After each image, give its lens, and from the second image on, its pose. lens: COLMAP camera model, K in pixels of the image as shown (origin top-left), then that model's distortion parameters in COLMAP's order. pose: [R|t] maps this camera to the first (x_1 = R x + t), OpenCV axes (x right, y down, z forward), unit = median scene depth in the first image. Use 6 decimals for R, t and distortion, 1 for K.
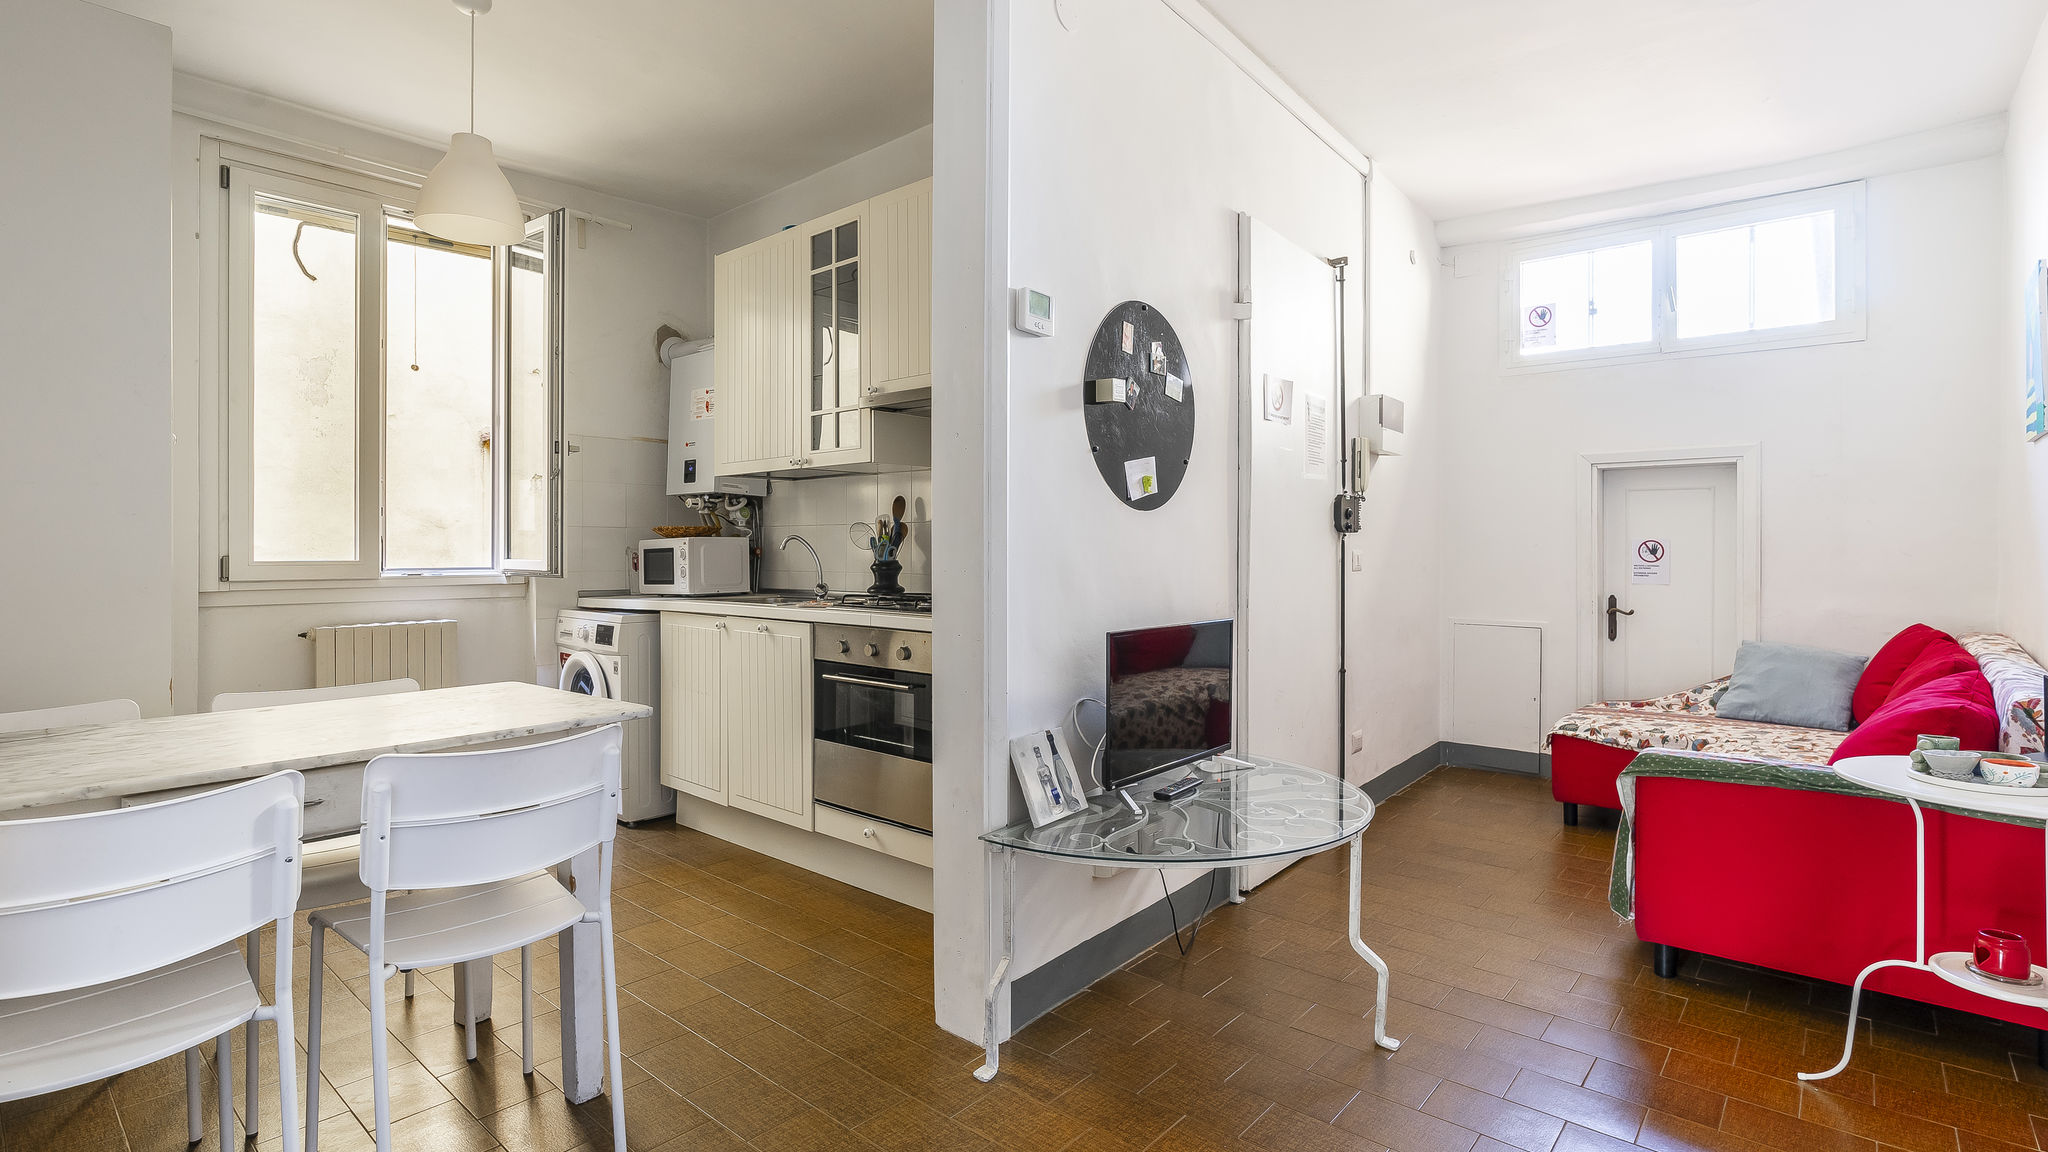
lens RADIAL K [[1004.0, 0, 1003.6], [0, 1004.0, 544.9], [0, 0, 1]] dist [-0.009341, 0.003999]
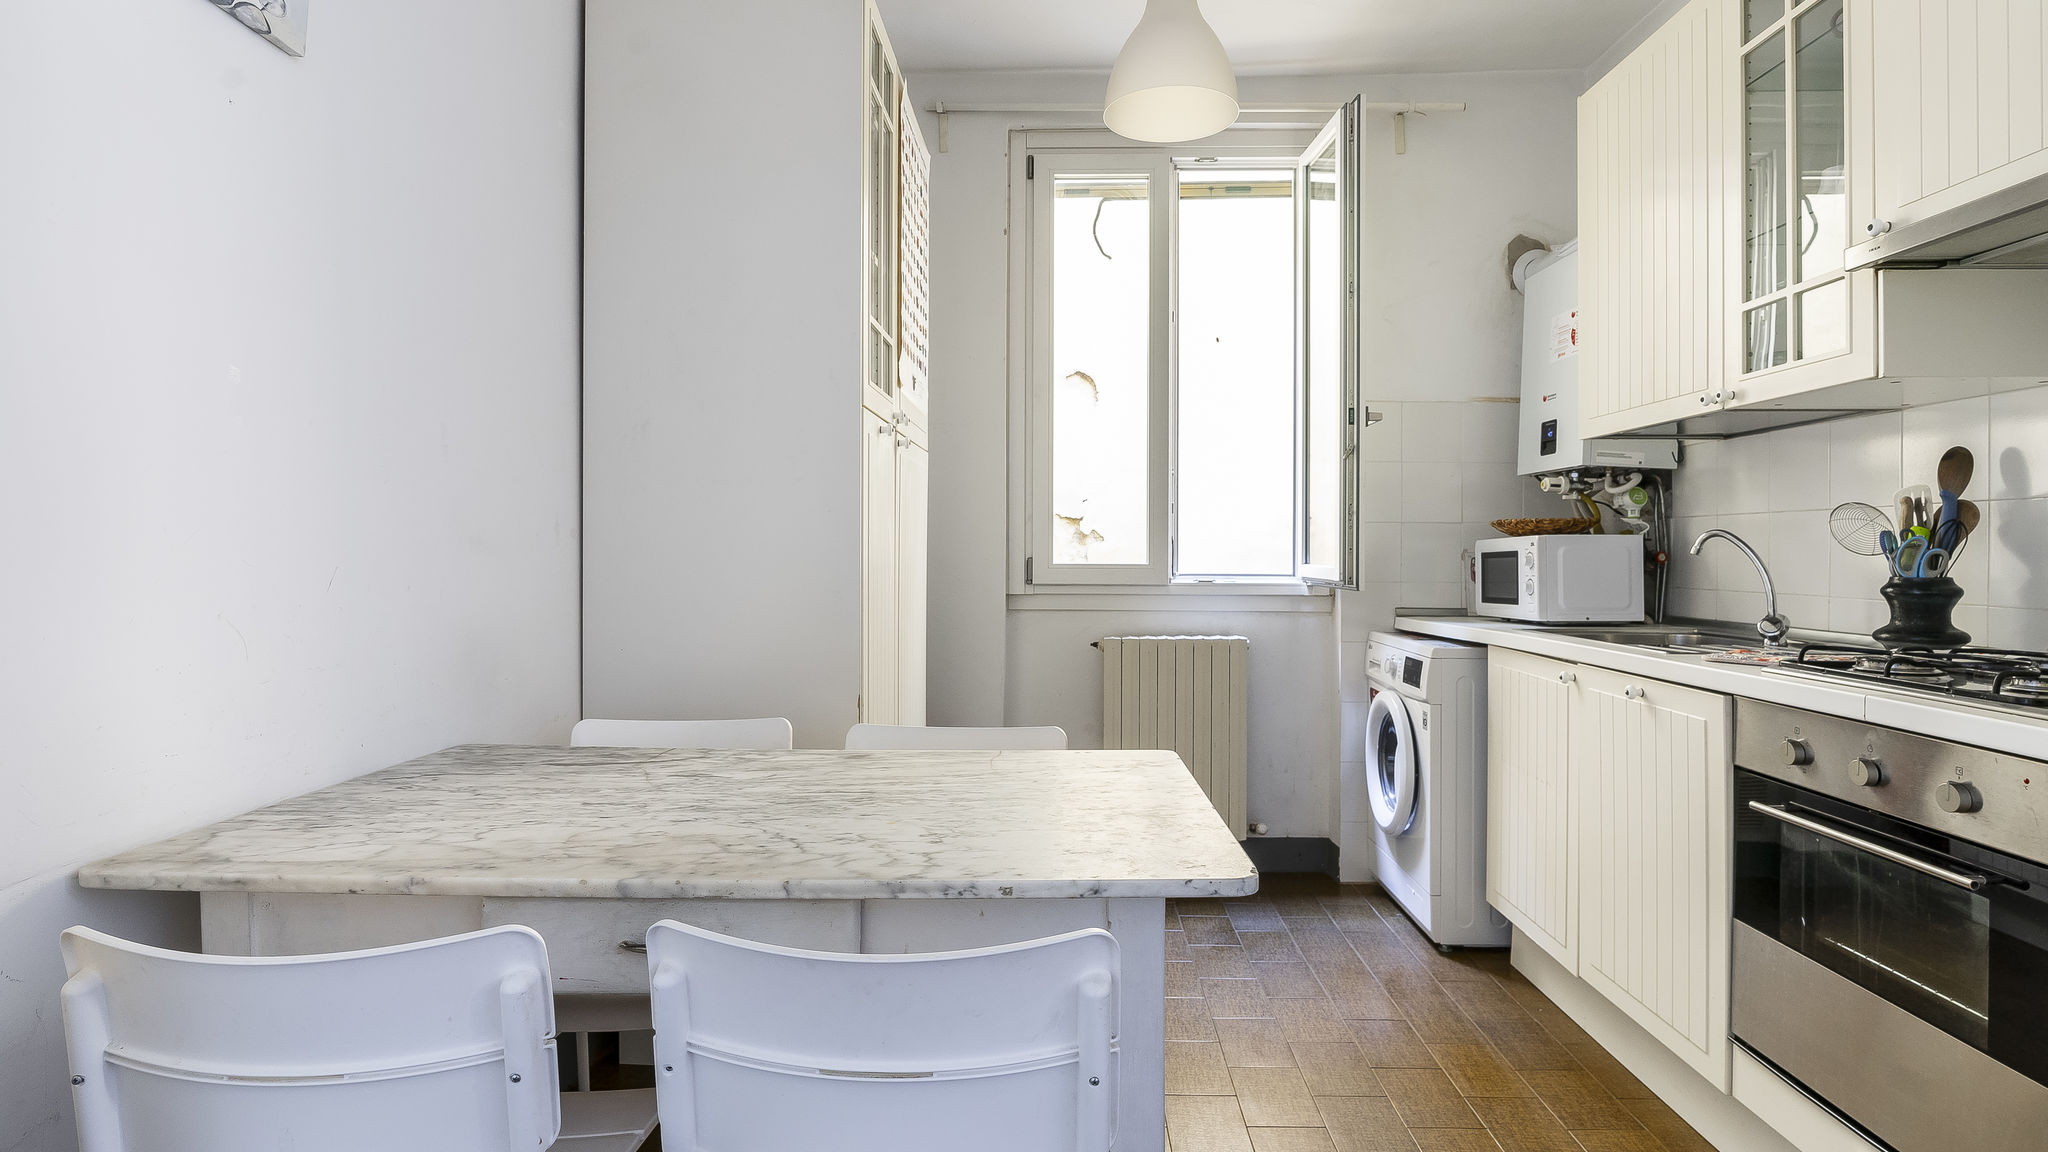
lens RADIAL K [[1037.6, 0, 1022.5], [0, 1037.6, 549.1], [0, 0, 1]] dist [-0.011760, 0.001729]
pose [[0.658288, 0.001511, -0.752765, -0.023979], [-0.001287, 0.999999, 0.000883, 0.001568], [0.752765, 0.000388, 0.658289, 0.303463]]
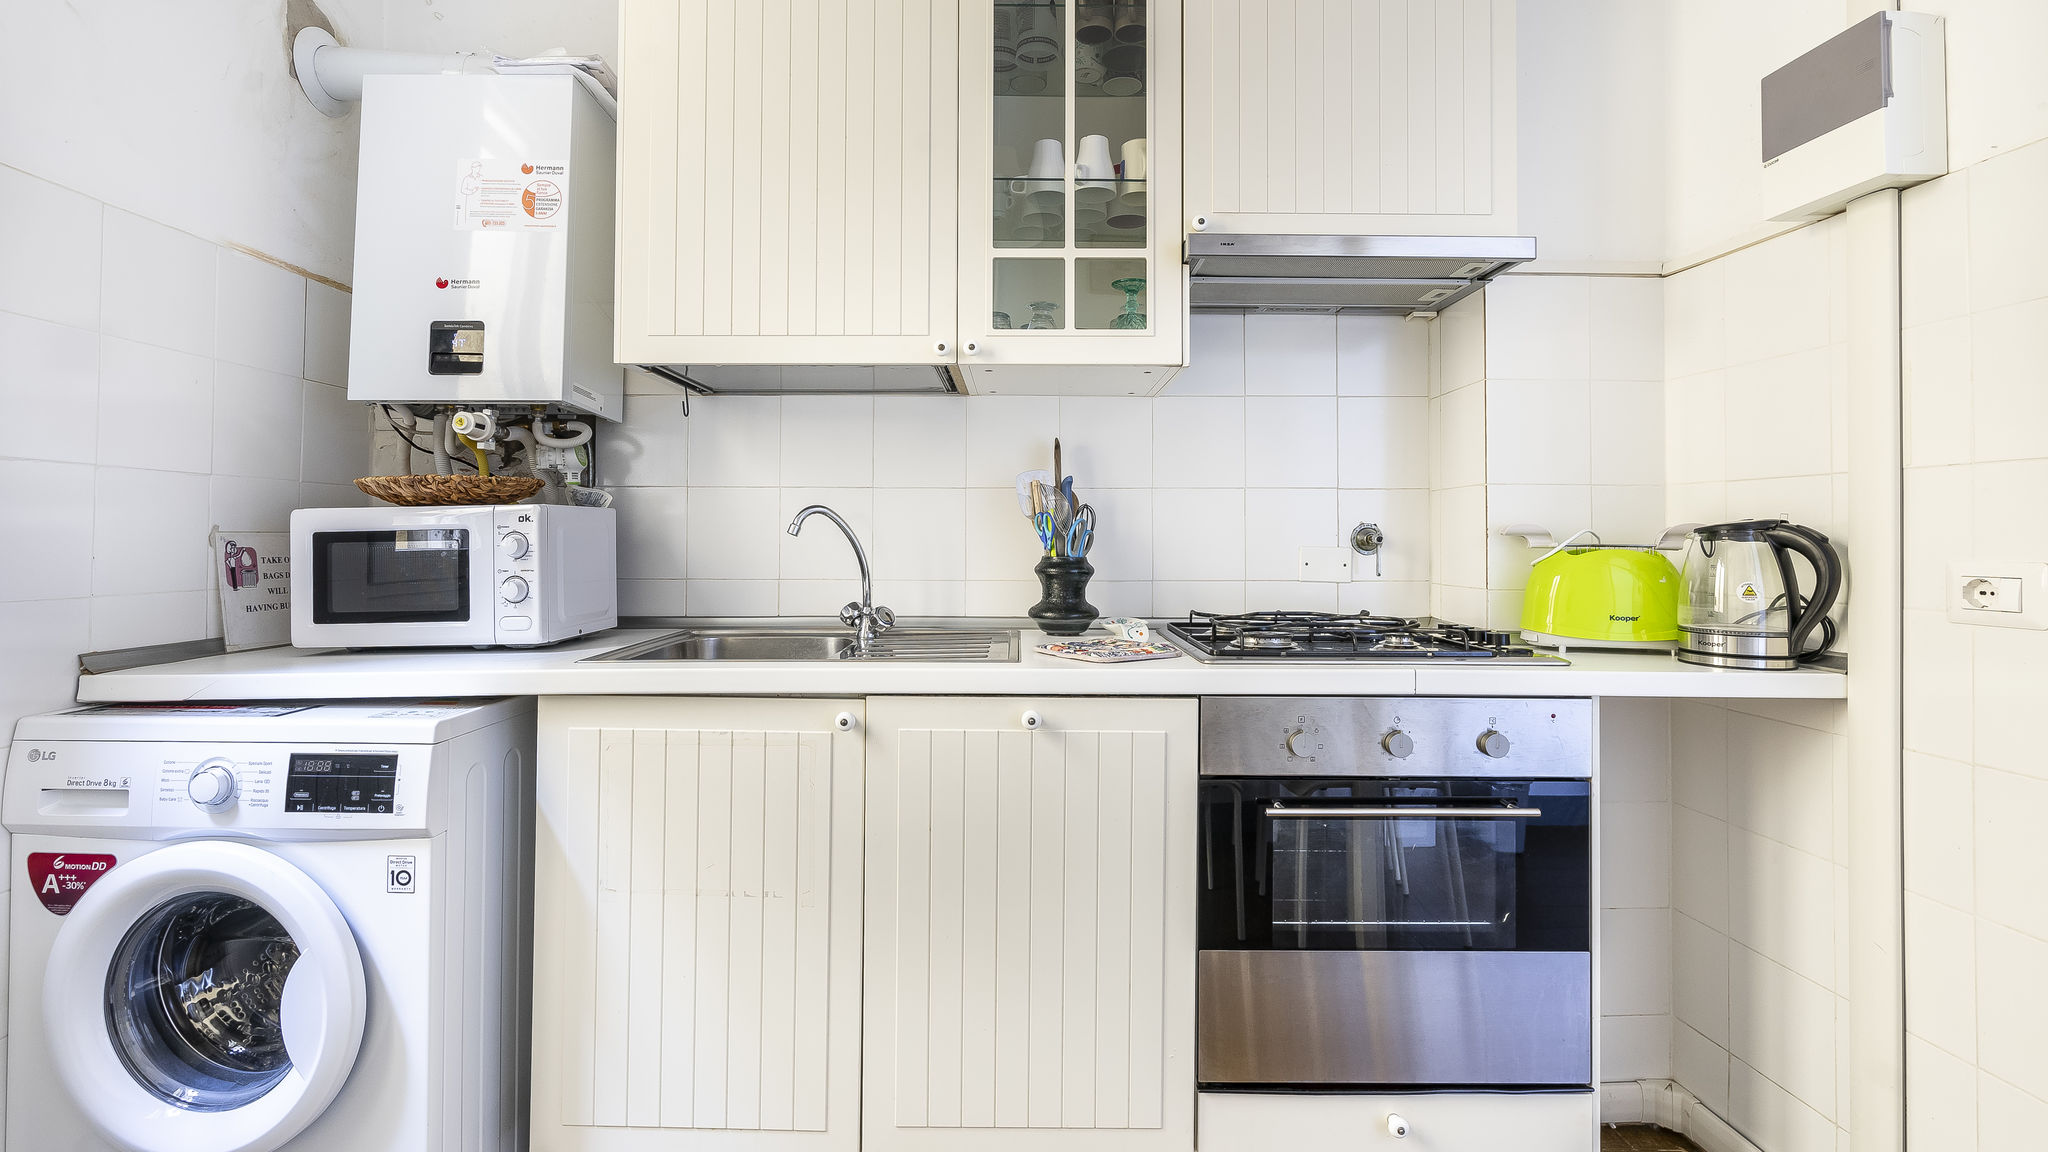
lens RADIAL K [[941.4, 0, 1007.5], [0, 941.4, 515.5], [0, 0, 1]] dist [-0.010295, 0.003588]
pose [[0.729228, 0.019056, 0.684005, -0.454880], [-0.007525, 0.999775, -0.019830, 0.003016], [-0.684229, 0.009313, 0.729208, 0.613839]]
